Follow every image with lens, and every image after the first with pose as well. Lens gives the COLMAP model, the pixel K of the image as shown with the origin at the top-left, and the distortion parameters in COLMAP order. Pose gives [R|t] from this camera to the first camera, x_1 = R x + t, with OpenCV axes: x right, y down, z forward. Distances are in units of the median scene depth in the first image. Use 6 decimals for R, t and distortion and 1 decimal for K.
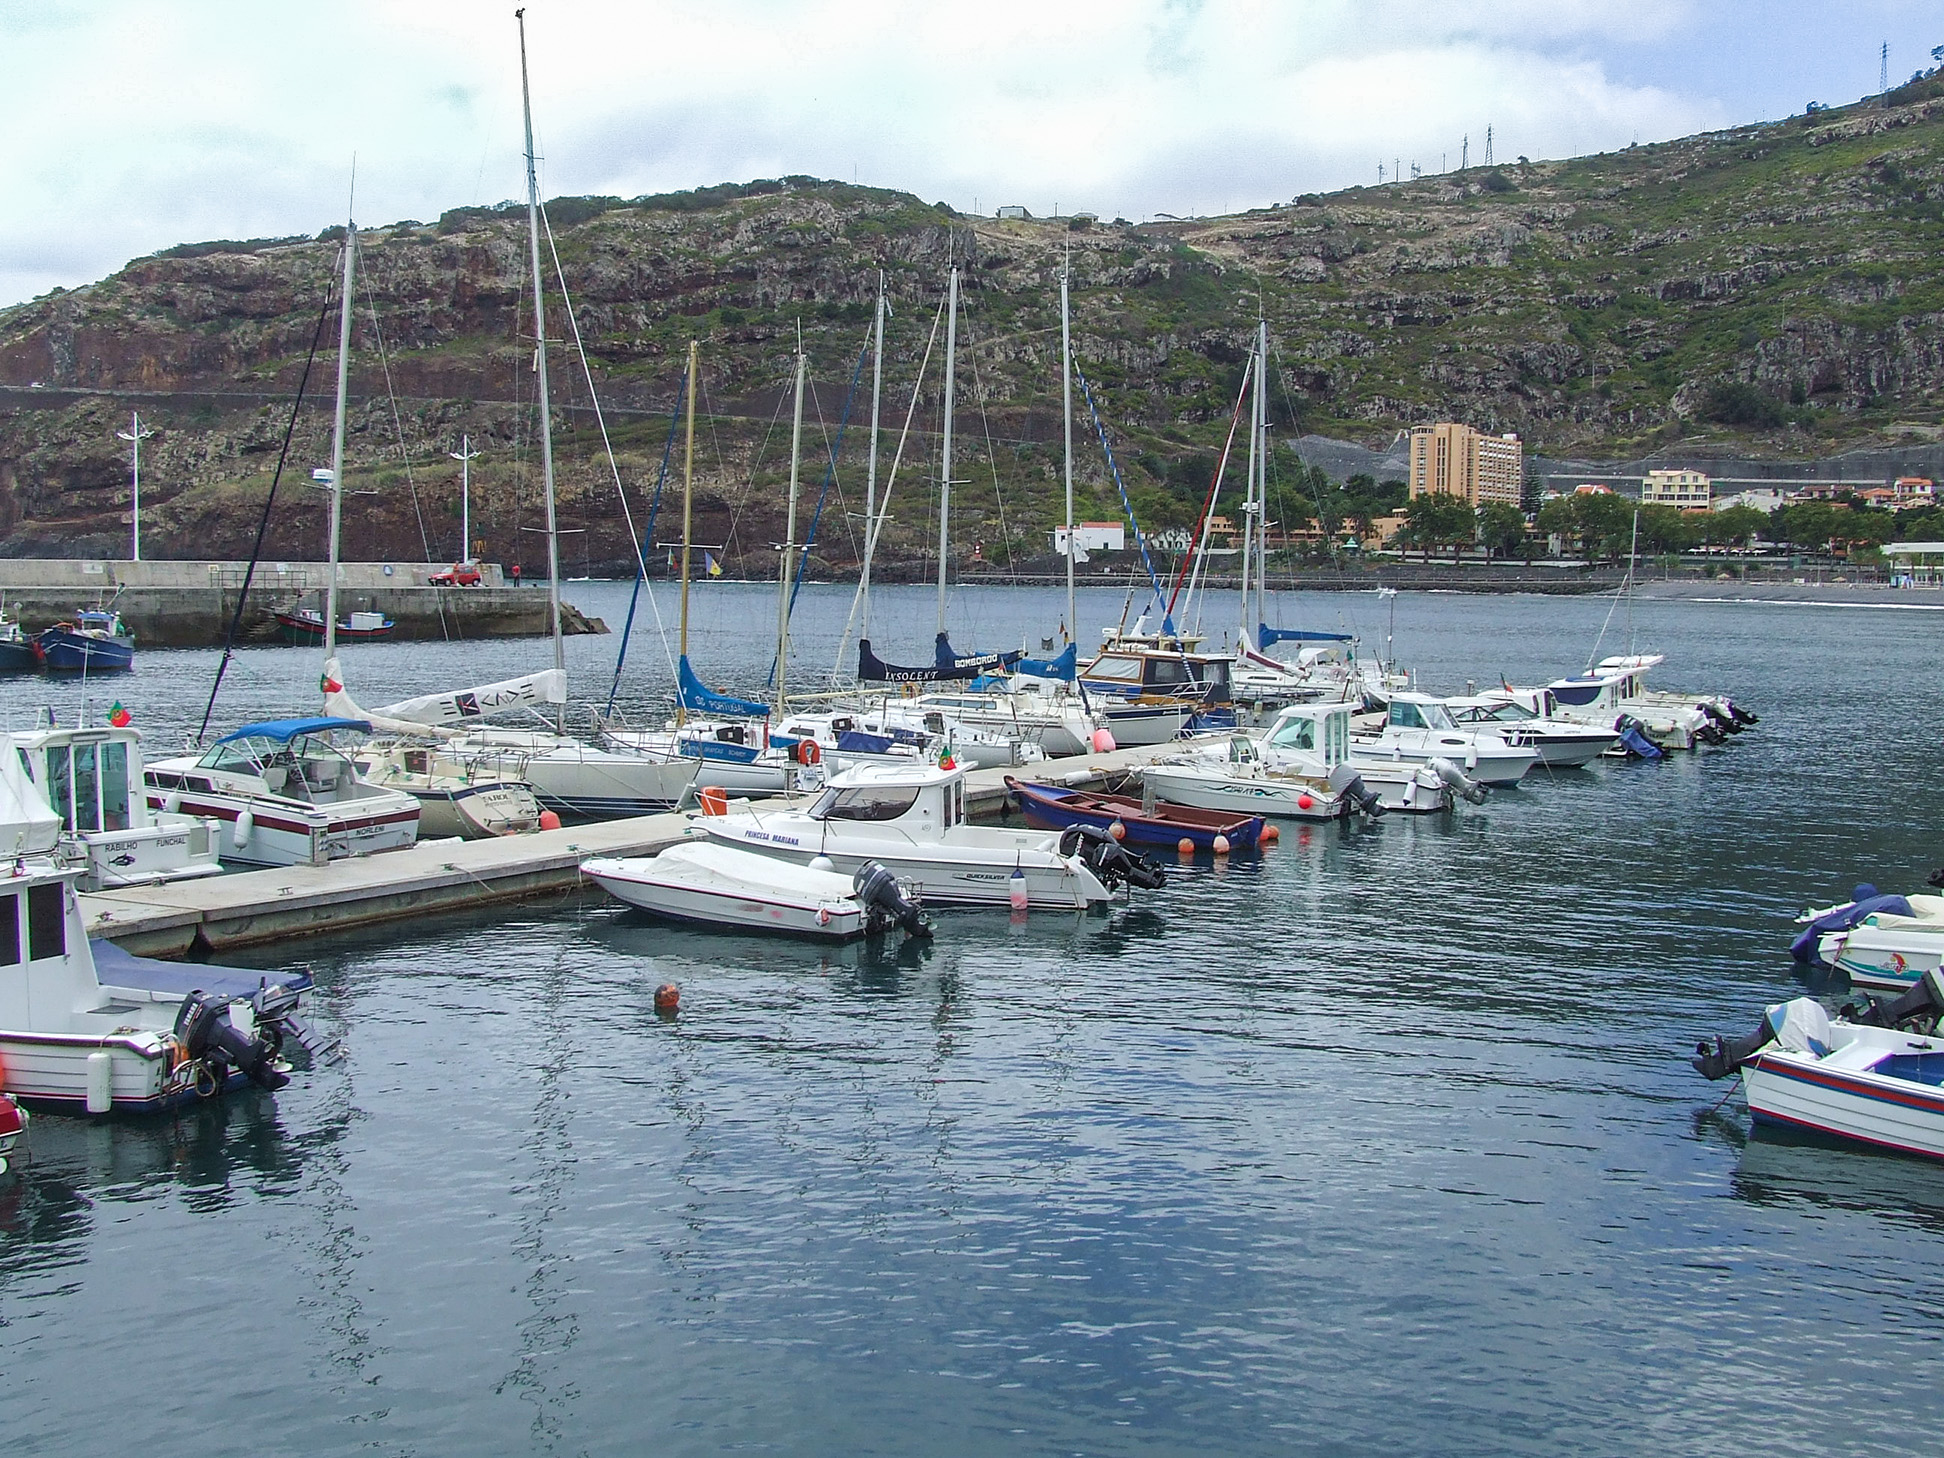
lens RADIAL K [[2114.3, 0, 963.1], [0, 2114.3, 728.8], [0, 0, 1]] dist [-0.065373, 0.000000]
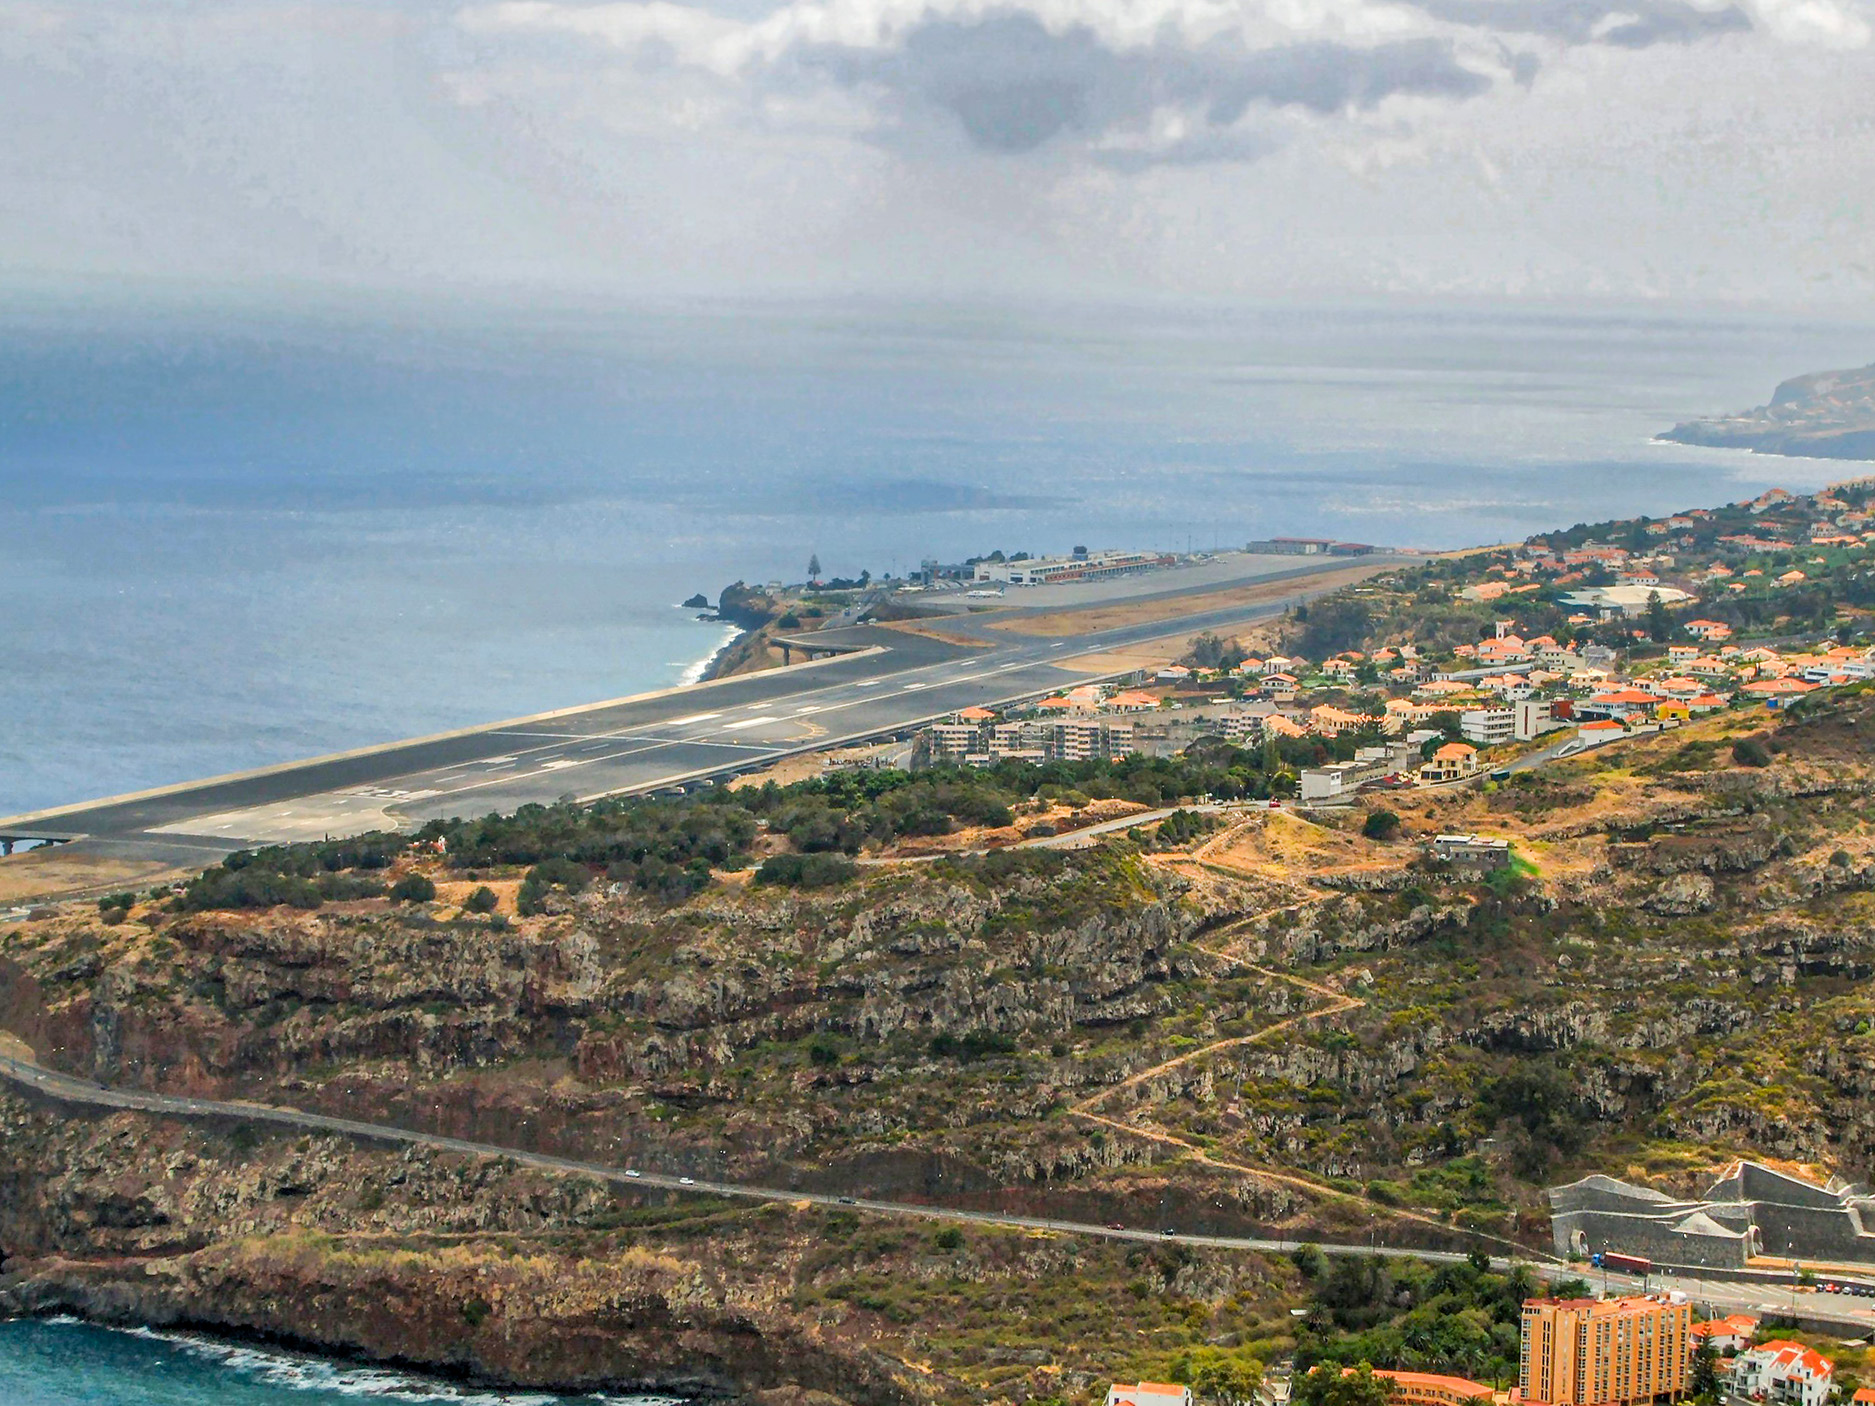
lens RADIAL K [[4763.6, 0, 937.9], [0, 4763.6, 701.6], [0, 0, 1]] dist [-0.196992, 0.000000]
pose [[0.950527, 0.036887, -0.308443, 0.508811], [-0.033987, 0.999313, 0.014772, -0.361912], [0.308776, -0.003558, 0.951128, -0.782678]]
